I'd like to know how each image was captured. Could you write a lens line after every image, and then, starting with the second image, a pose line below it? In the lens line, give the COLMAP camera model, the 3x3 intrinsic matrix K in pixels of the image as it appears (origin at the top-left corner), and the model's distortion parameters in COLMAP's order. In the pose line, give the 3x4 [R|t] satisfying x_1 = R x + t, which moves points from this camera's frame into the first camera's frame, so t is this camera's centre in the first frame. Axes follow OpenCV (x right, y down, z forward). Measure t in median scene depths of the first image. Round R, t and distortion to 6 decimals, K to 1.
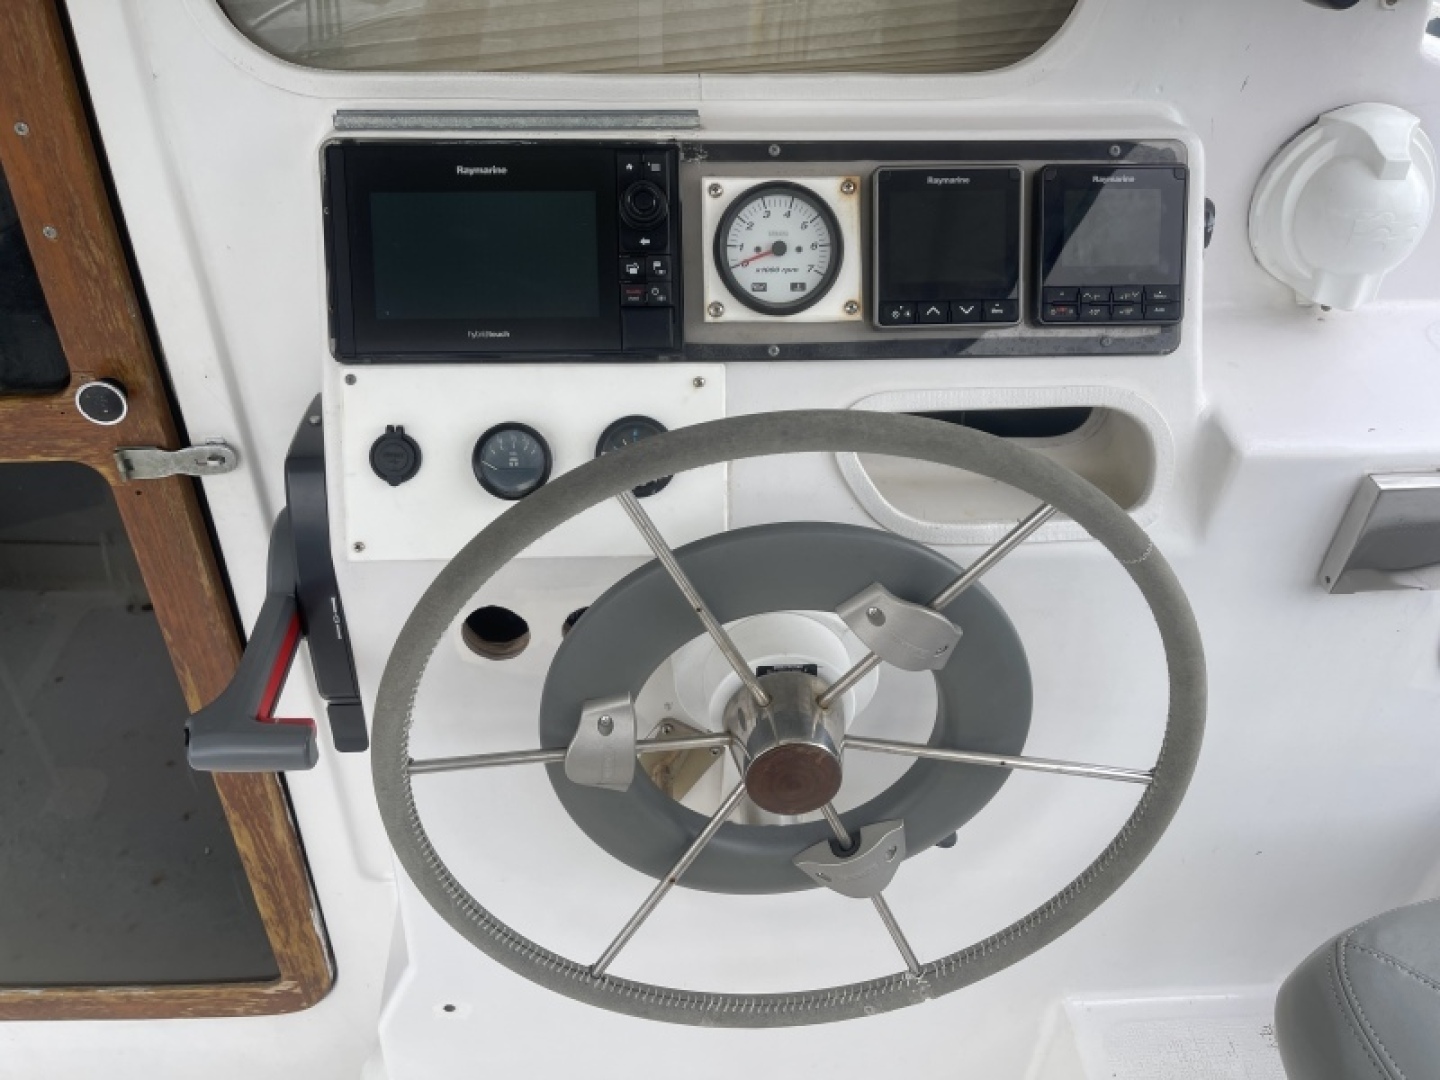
lens RADIAL K [[1089.1, 0, 724.9], [0, 1089.1, 528.9], [0, 0, 1]] dist [0.040237, -0.041232]
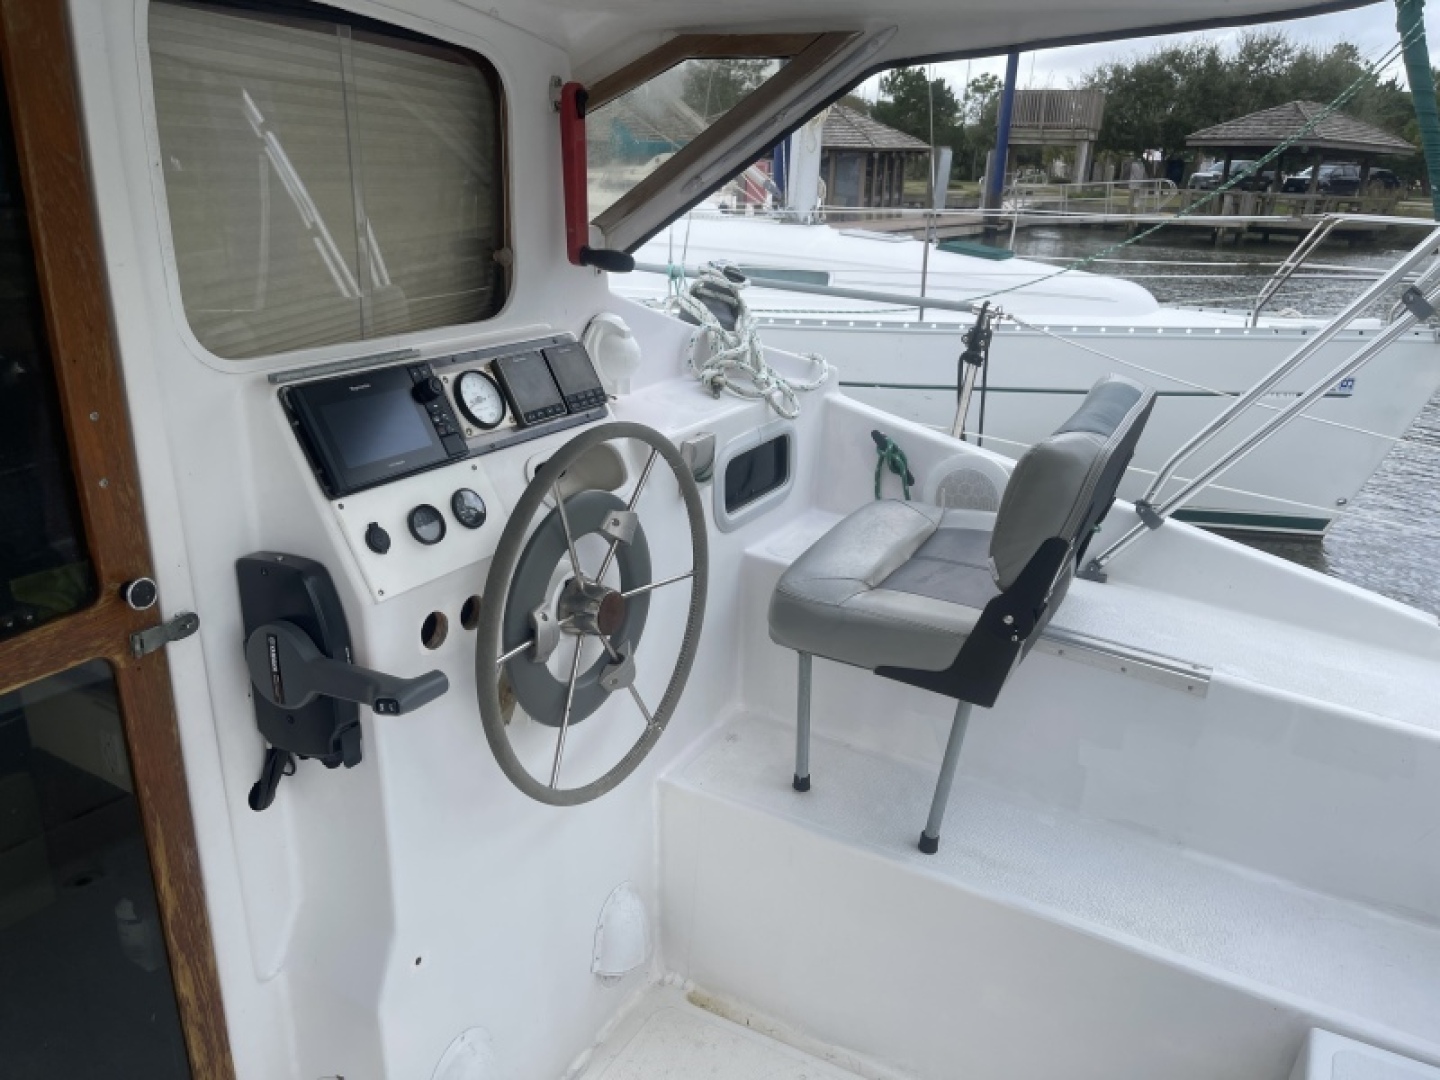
lens RADIAL K [[1089.1, 0, 713.3], [0, 1089.1, 544.9], [0, 0, 1]] dist [0.040237, -0.041232]
pose [[0.543565, -0.278537, 0.791804, -1.375115], [0.471595, 0.881711, -0.013581, 0.217457], [-0.694359, 0.380793, 0.610624, -0.458922]]
